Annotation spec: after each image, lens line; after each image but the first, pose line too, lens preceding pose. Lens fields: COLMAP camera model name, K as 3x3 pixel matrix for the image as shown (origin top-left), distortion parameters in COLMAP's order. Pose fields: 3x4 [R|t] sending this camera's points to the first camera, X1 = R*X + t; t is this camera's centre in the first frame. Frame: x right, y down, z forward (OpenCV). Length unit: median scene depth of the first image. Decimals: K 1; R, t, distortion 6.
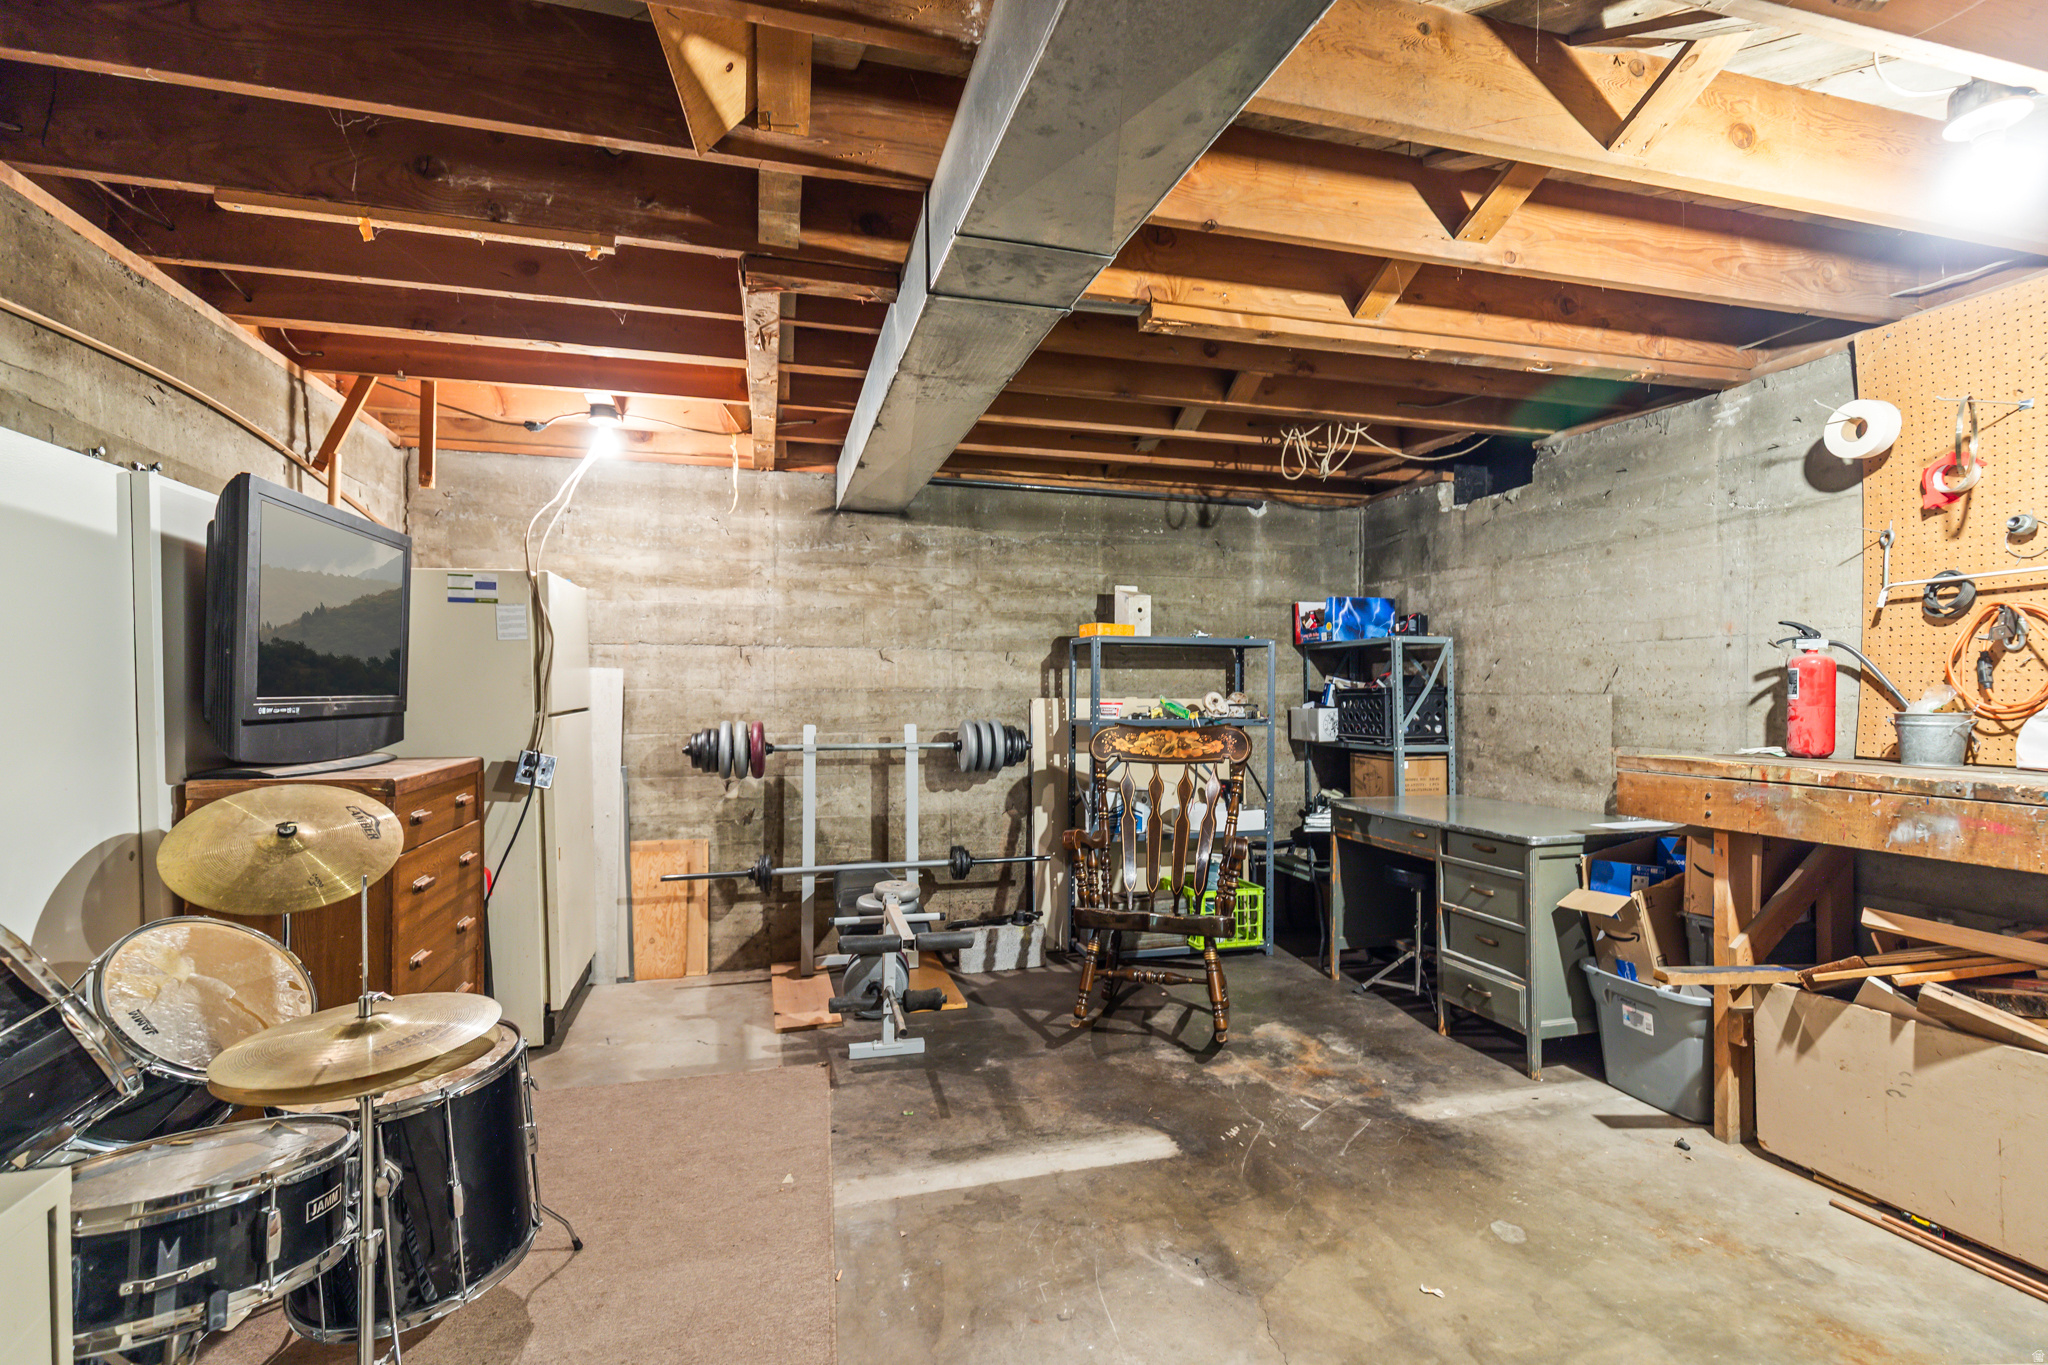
lens RADIAL K [[936.5, 0, 1025.3], [0, 936.5, 699.1], [0, 0, 1]] dist [0.001419, 0.000027]
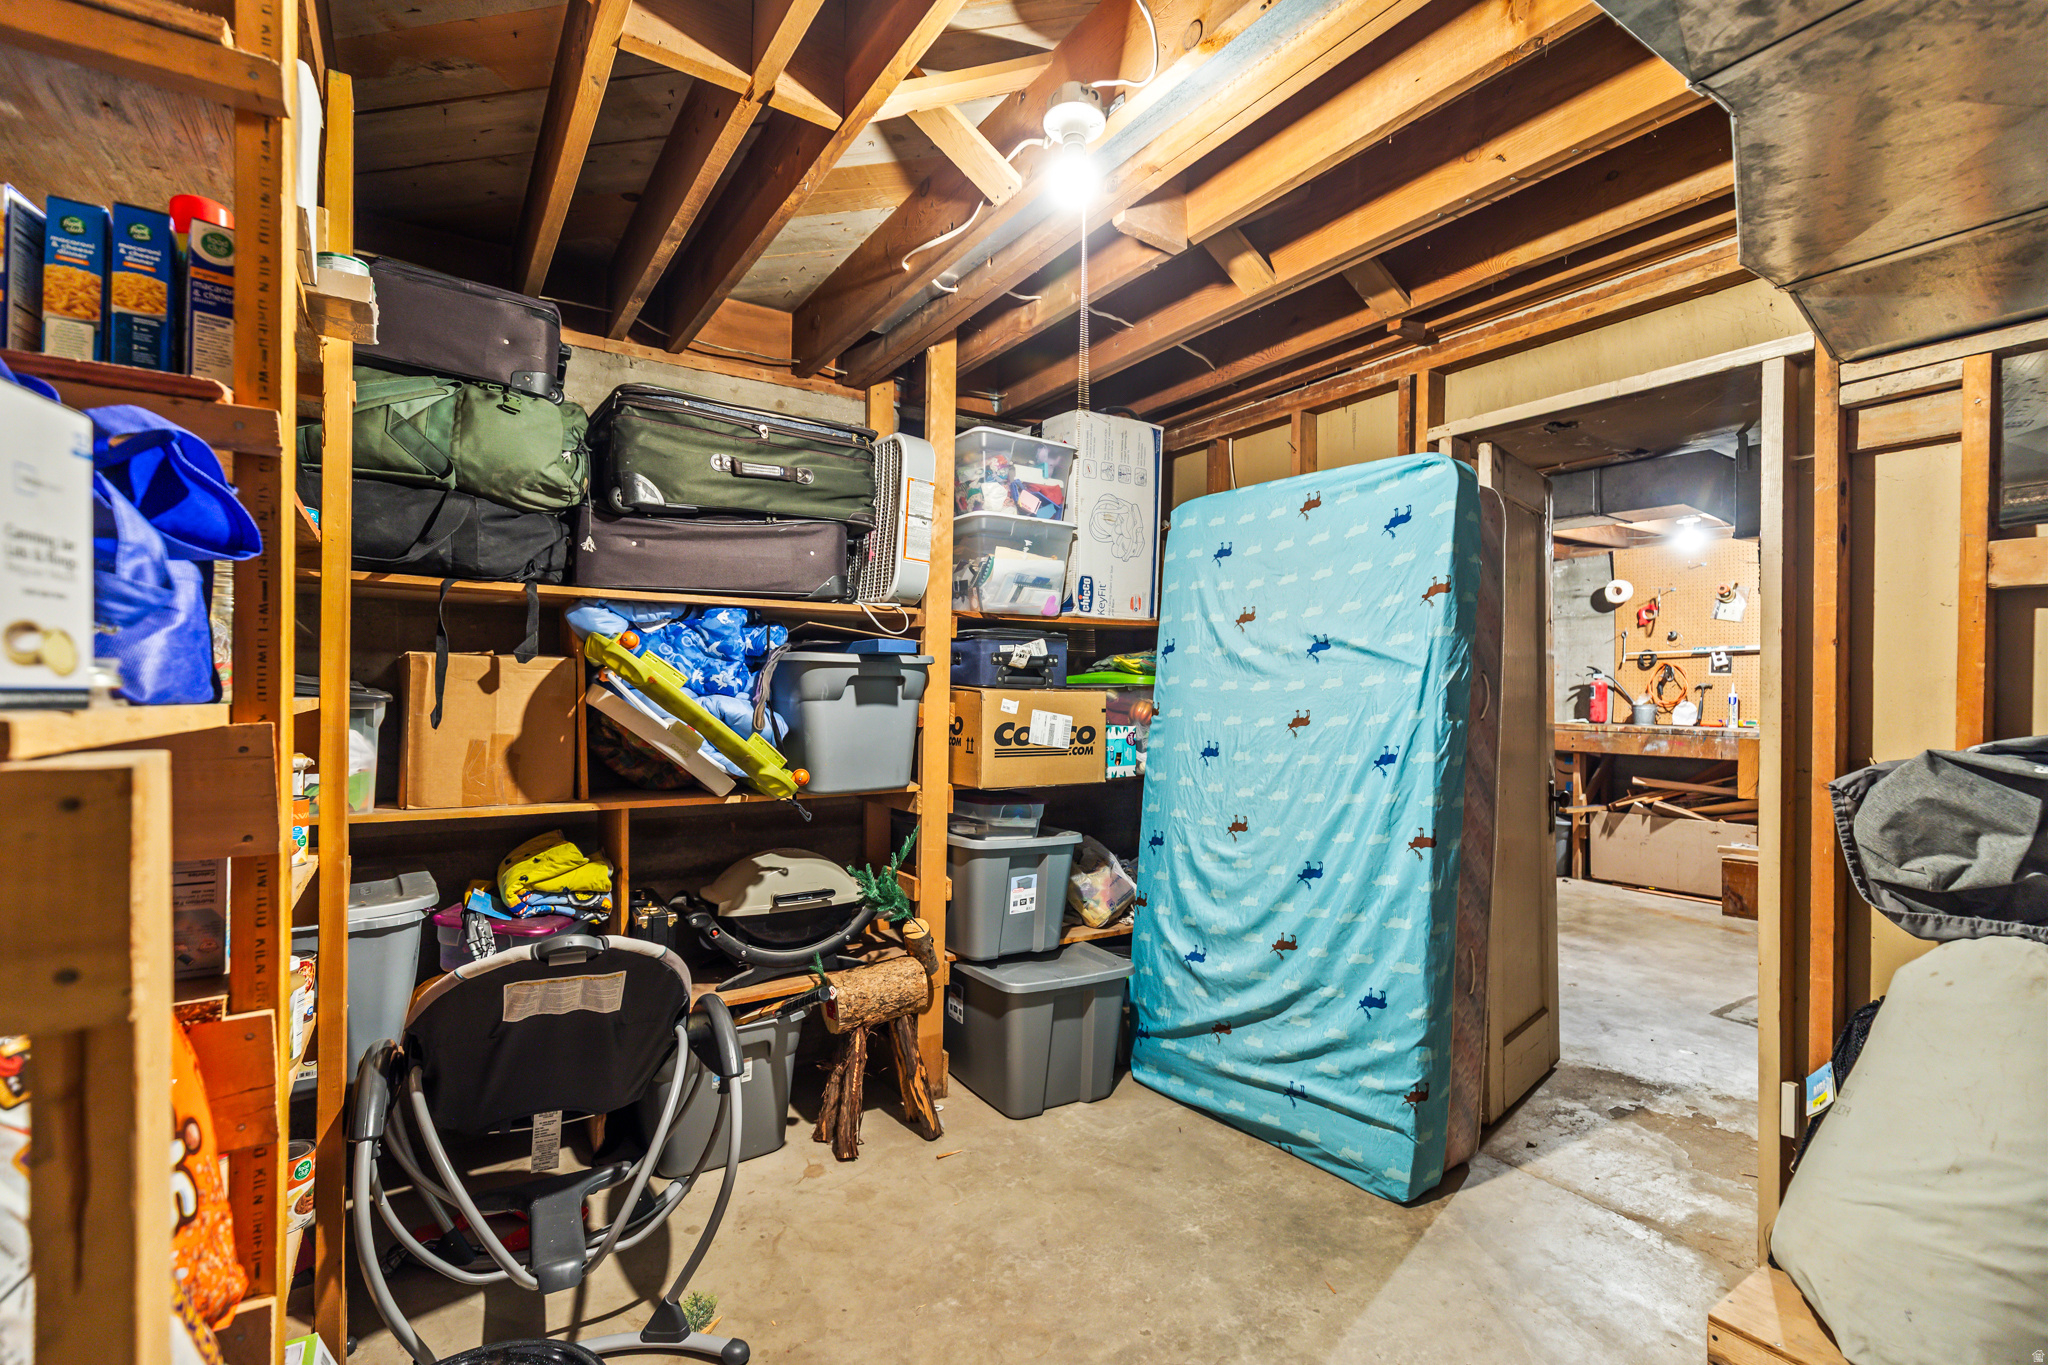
lens RADIAL K [[936.5, 0, 1015.8], [0, 936.5, 682.8], [0, 0, 1]] dist [0.001419, 0.000027]
pose [[0.948394, 0.011318, 0.316893, -1.490087], [-0.008184, 0.999904, -0.011218, -0.002318], [-0.316990, 0.008045, 0.948395, -0.899461]]
